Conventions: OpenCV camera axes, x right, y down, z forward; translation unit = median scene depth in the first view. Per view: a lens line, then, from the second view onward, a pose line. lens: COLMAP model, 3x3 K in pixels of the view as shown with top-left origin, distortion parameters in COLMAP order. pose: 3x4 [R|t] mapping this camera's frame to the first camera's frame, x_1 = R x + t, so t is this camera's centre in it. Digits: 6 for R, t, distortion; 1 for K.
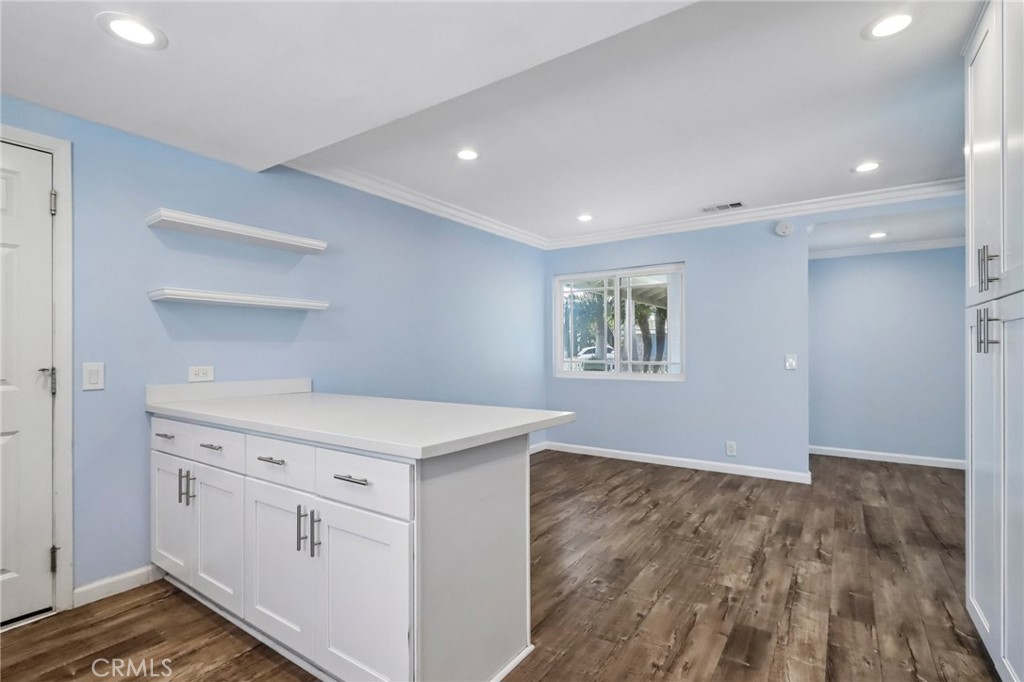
lens RADIAL K [[482.6, 0, 504.4], [0, 482.6, 351.9], [0, 0, 1]] dist [0.003948, -0.003353]
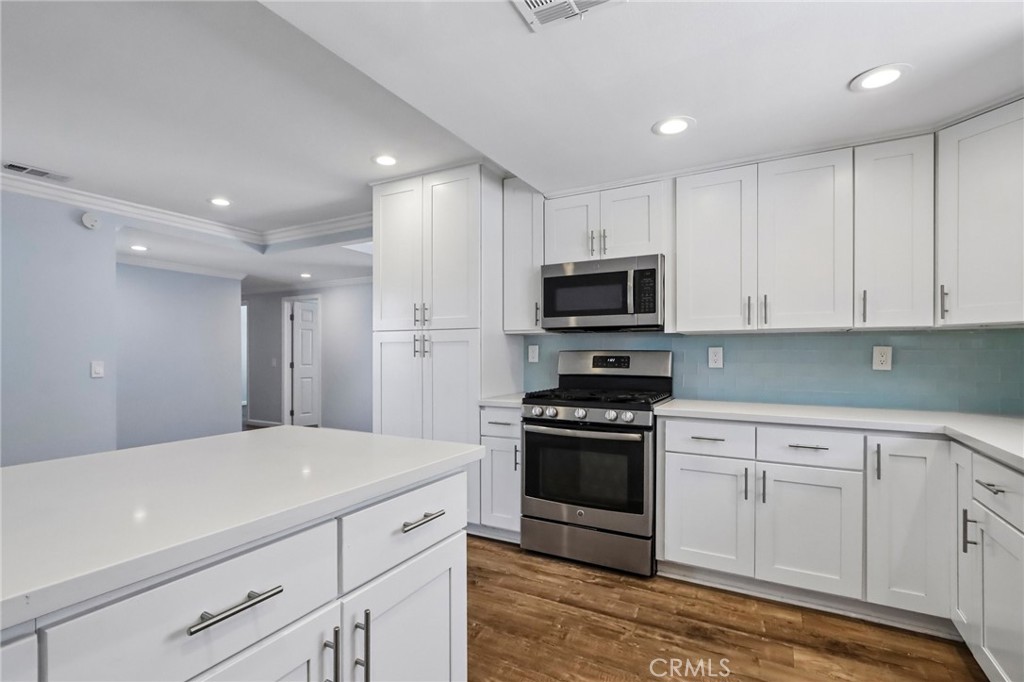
lens RADIAL K [[482.6, 0, 506.2], [0, 482.6, 355.4], [0, 0, 1]] dist [0.003948, -0.003353]
pose [[-0.099508, -0.002716, 0.995033, -0.710332], [0.006466, 0.999973, 0.003376, -0.006570], [-0.995016, 0.006770, -0.099488, 0.591802]]
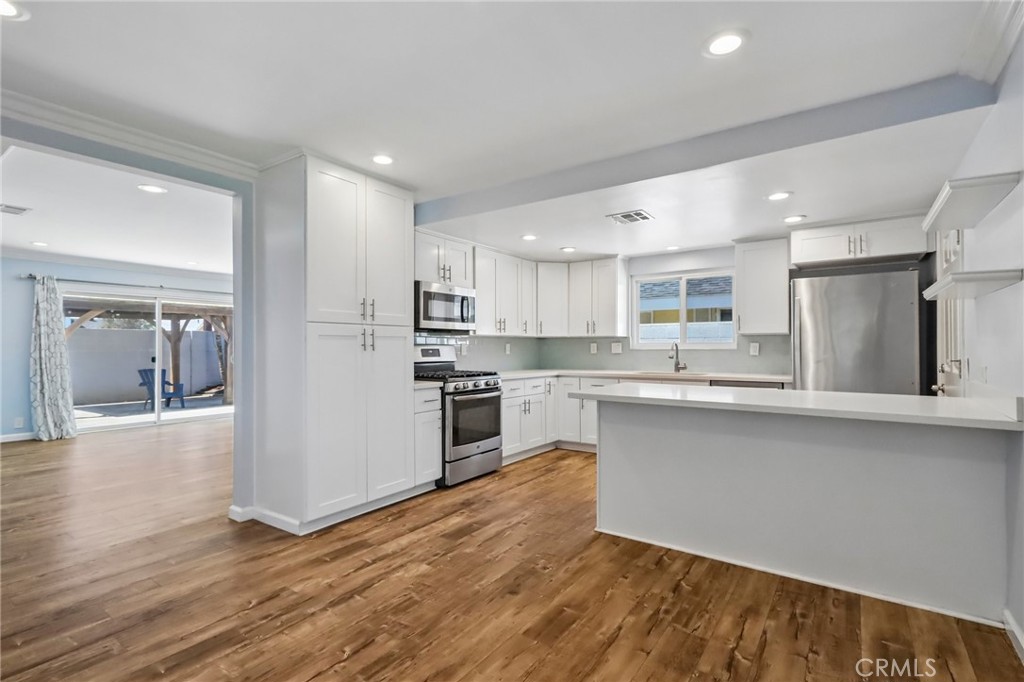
lens RADIAL K [[482.6, 0, 504.3], [0, 482.6, 348.3], [0, 0, 1]] dist [0.003948, -0.003353]
pose [[-0.999842, 0.005575, 0.016859, 0.272522], [0.005725, 0.999944, 0.008856, -0.015944], [-0.016809, 0.008951, -0.999819, 2.135895]]
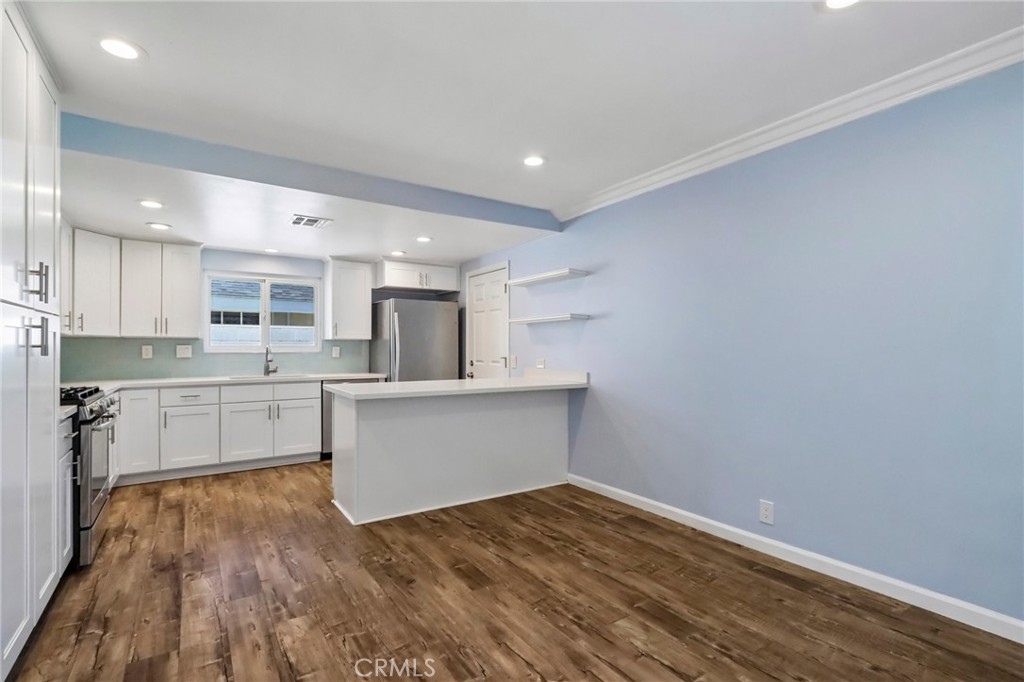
lens RADIAL K [[482.6, 0, 510.7], [0, 482.6, 347.7], [0, 0, 1]] dist [0.003948, -0.003353]
pose [[-0.368779, 0.000065, -0.929517, 1.167319], [-0.002886, 0.999995, 0.001215, -0.014421], [0.929513, 0.003131, -0.368777, 1.734510]]
